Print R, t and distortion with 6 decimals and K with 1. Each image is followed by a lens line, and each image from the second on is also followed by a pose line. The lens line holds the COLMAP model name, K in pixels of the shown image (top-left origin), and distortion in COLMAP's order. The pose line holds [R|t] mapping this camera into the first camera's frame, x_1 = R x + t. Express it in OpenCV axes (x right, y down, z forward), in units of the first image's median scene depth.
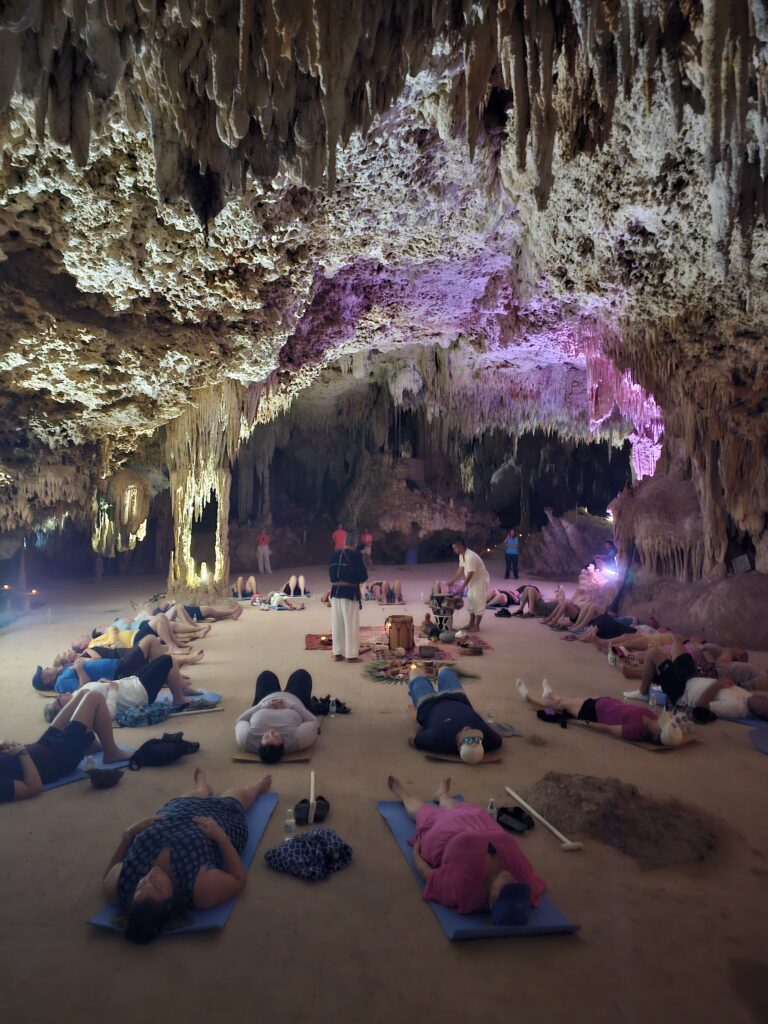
lens RADIAL K [[686.1, 0, 379.1], [0, 686.1, 511.1], [0, 0, 1]] dist [0.067387, -0.070493]
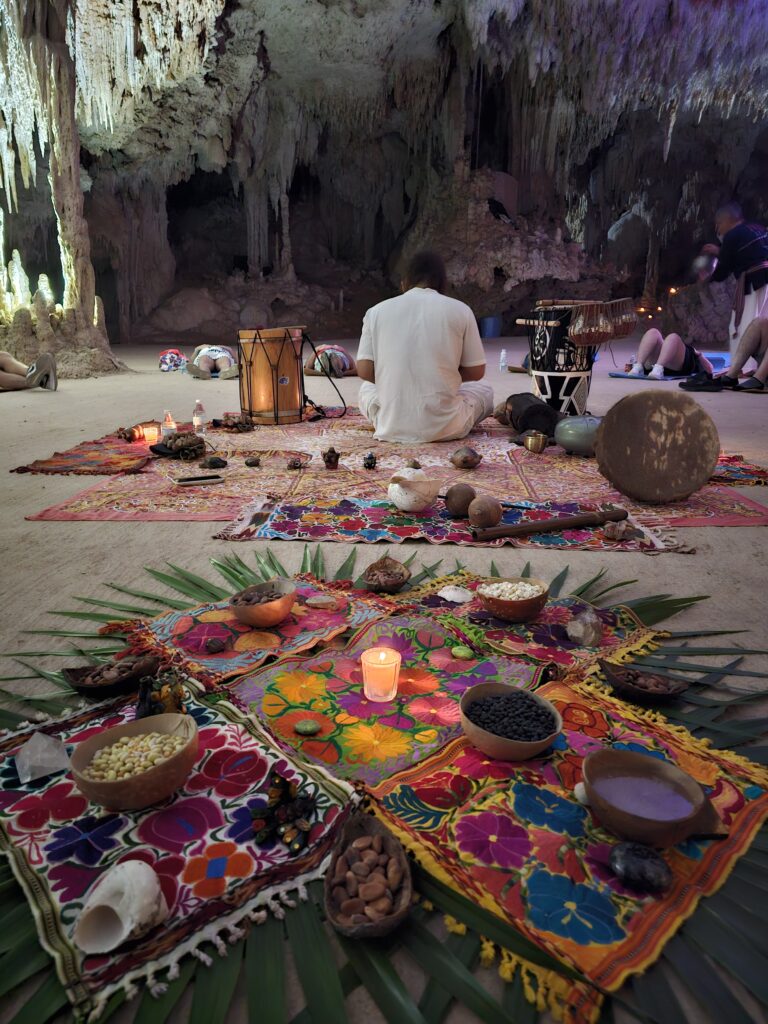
lens RADIAL K [[686.1, 0, 379.1], [0, 686.1, 511.1], [0, 0, 1]] dist [0.067387, -0.070493]
pose [[0.993098, 0.028971, -0.113649, 0.019693], [0.003815, 0.960517, 0.278194, 0.053967], [0.117221, -0.276707, 0.953778, 0.286624]]
